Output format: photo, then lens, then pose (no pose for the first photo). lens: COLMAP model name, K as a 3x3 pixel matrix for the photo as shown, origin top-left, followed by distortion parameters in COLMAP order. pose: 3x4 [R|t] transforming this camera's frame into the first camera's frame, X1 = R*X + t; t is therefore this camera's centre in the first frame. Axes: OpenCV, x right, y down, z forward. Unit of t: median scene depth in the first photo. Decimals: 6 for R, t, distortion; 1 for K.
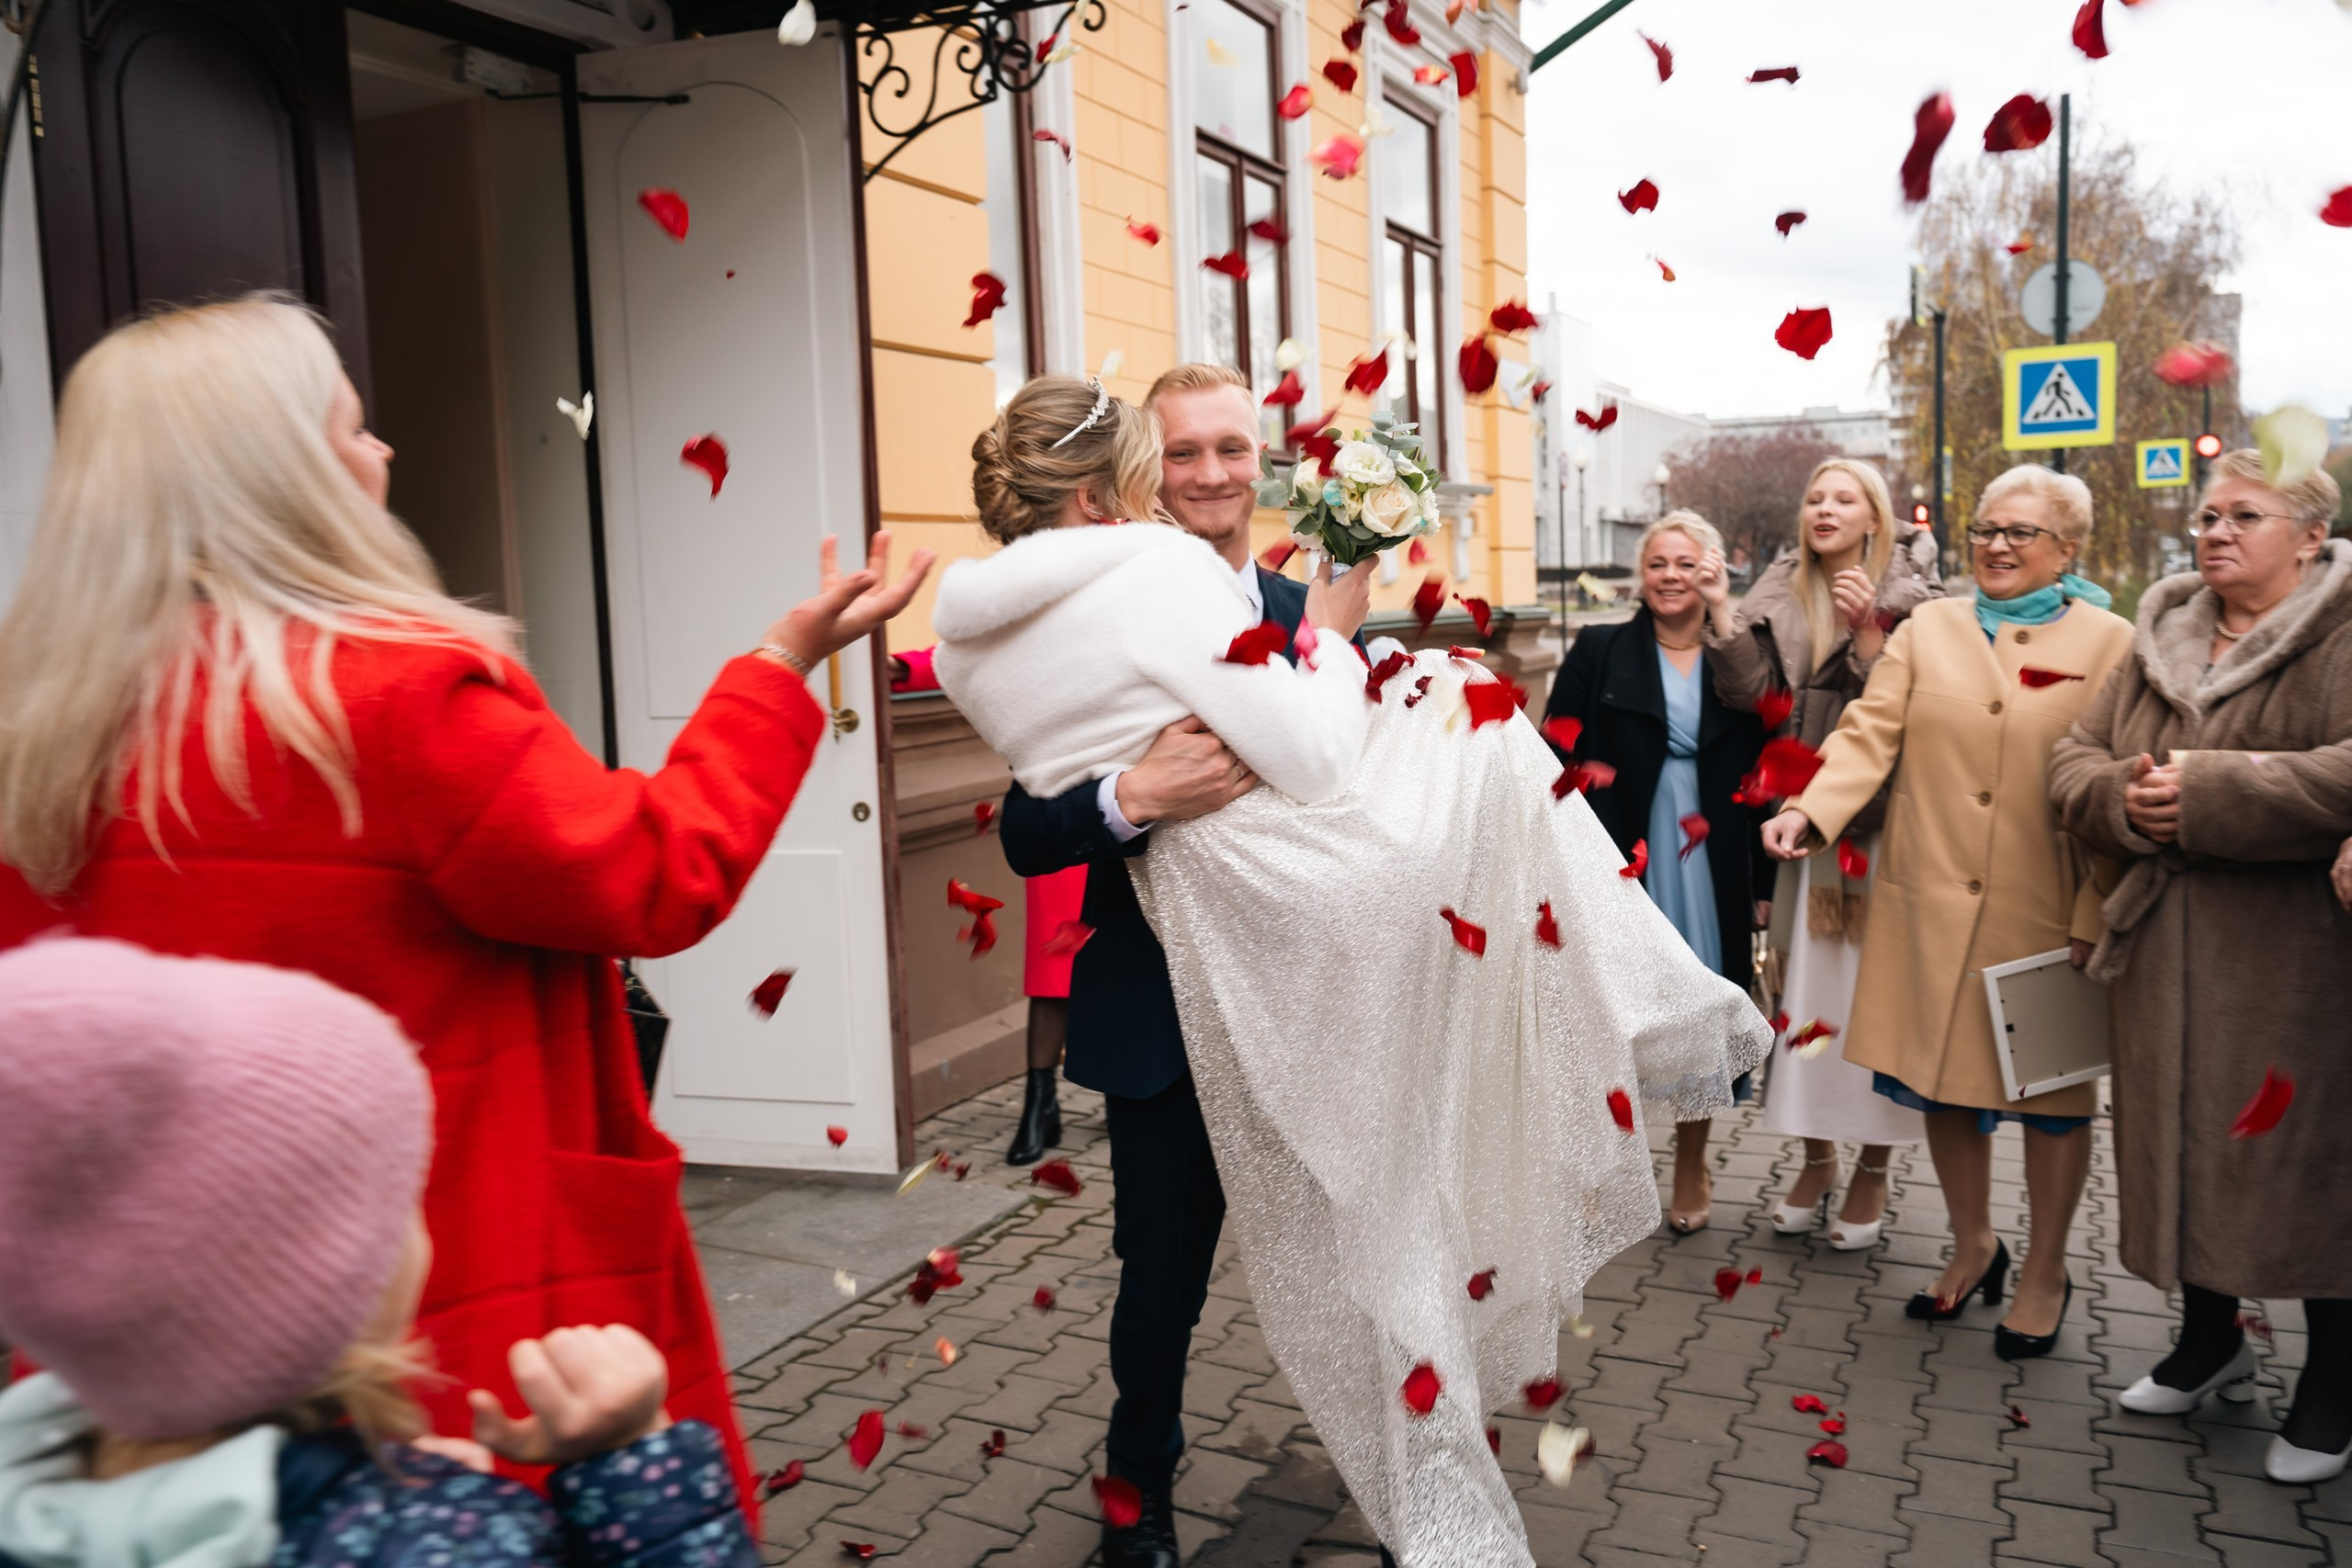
lens RADIAL K [[1900.9, 0, 1160.6], [0, 1900.9, 780.8], [0, 0, 1]] dist [0.005527, 0.000874]
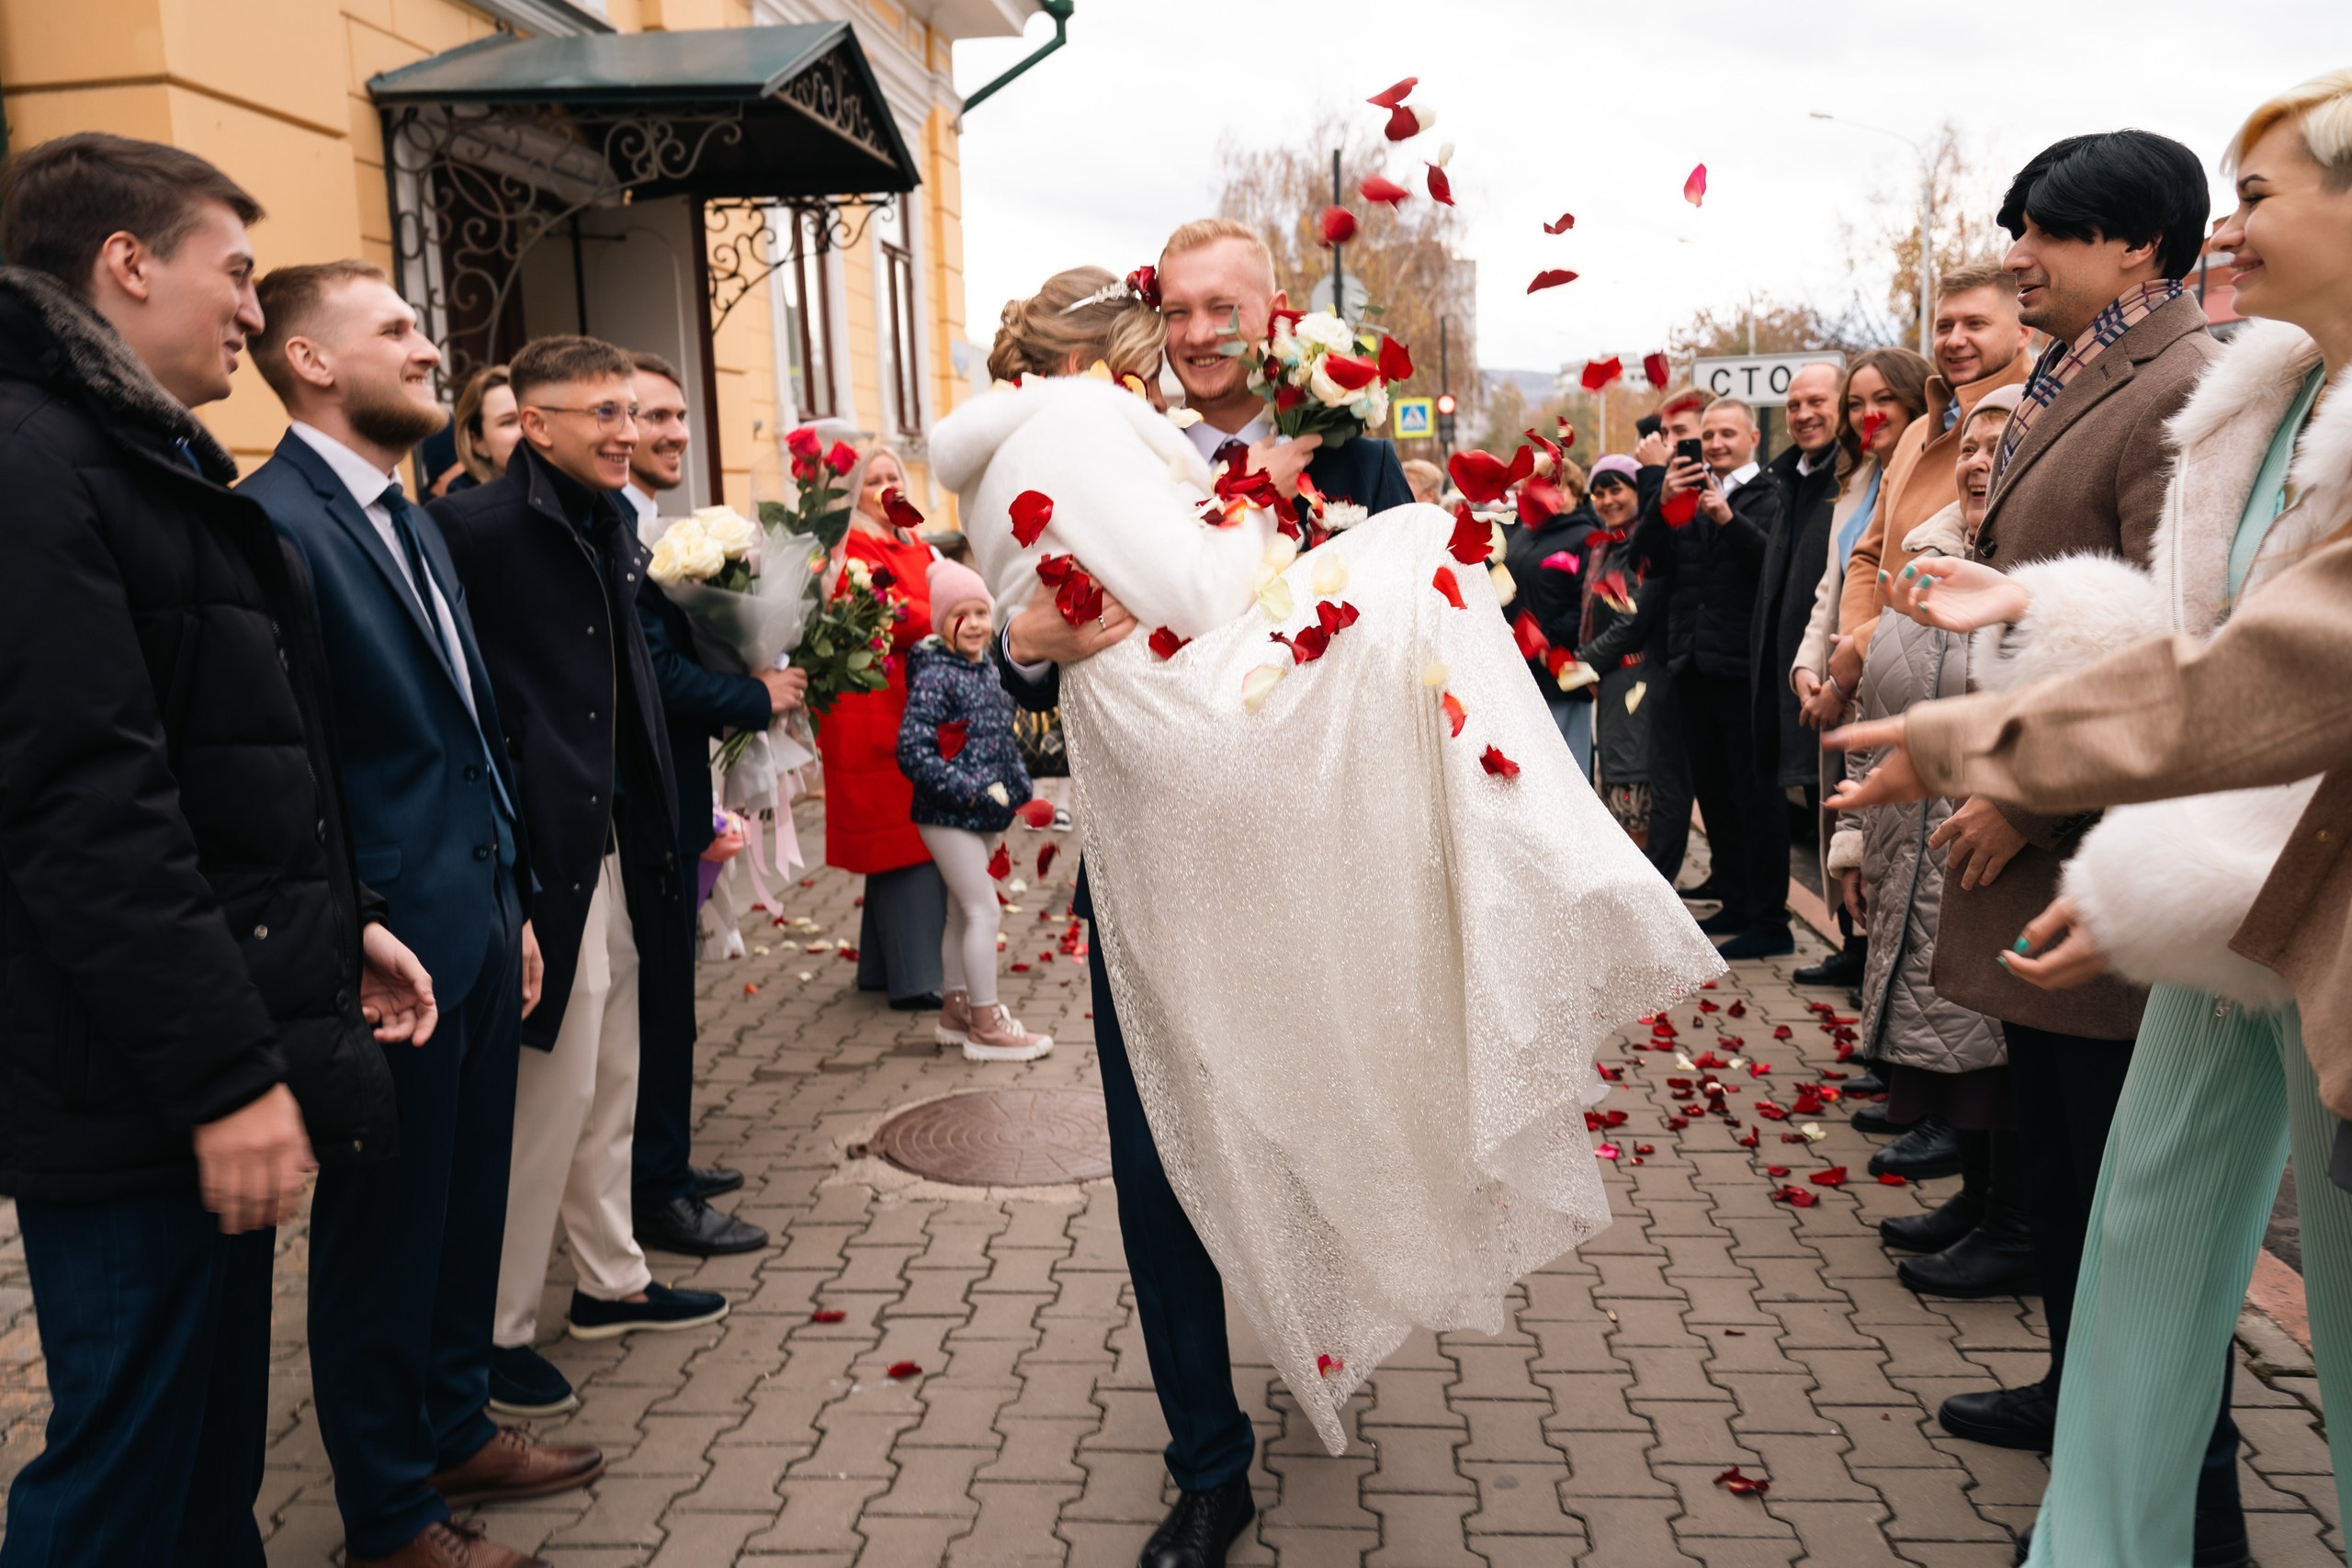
lens RADIAL K [[1904.7, 0, 1176.0], [0, 1904.7, 792.8], [0, 0, 1]] dist [0.000129, 0.005994]
pose [[0.937506, -0.046250, 0.344882, -0.426521], [0.031776, 0.998365, 0.047507, 0.094071], [-0.346515, -0.033579, 0.937443, -0.873243]]
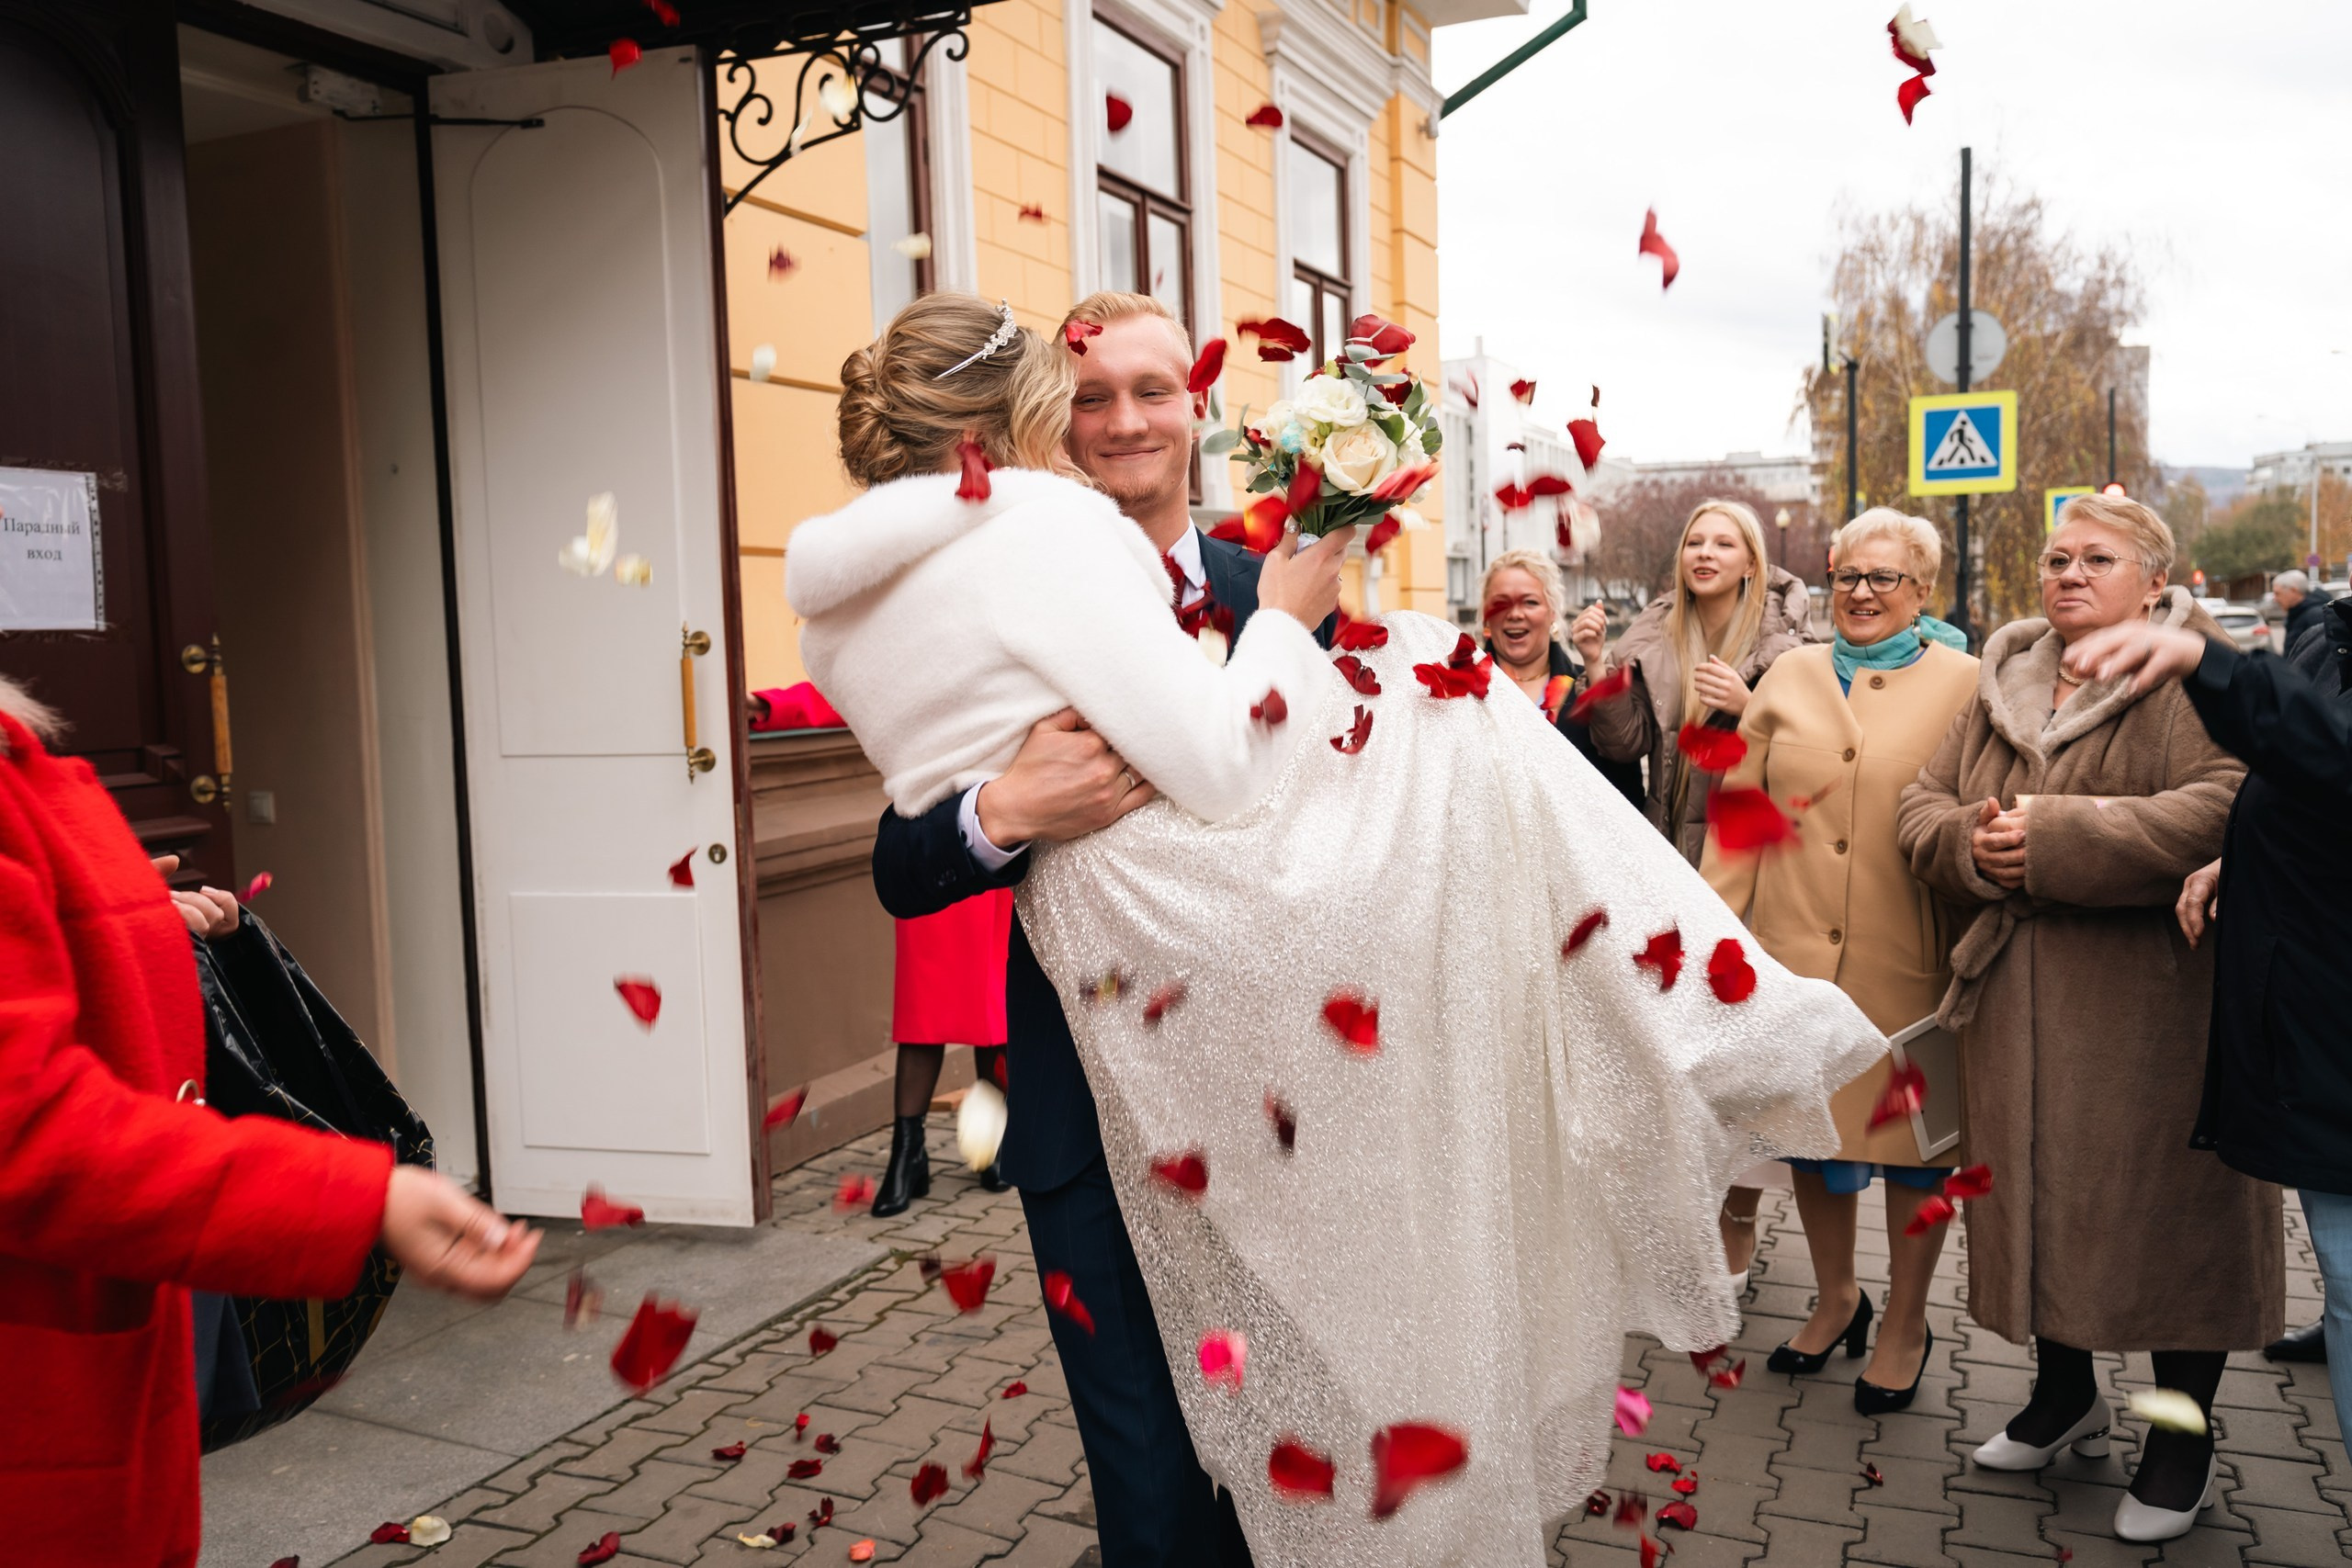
lens RADIAL K [[1903.0, 0, 1158.5], [0, 1903.0, 783.0], [0, 0, 1]] dist [0.002495, 0.005587]
pose [[0.999378, 0.003606, 0.035083, 0.033501], [-0.002940, 0.999815, -0.019033, -0.001840], [-0.035145, 0.018918, 0.999203, 0.017805]]
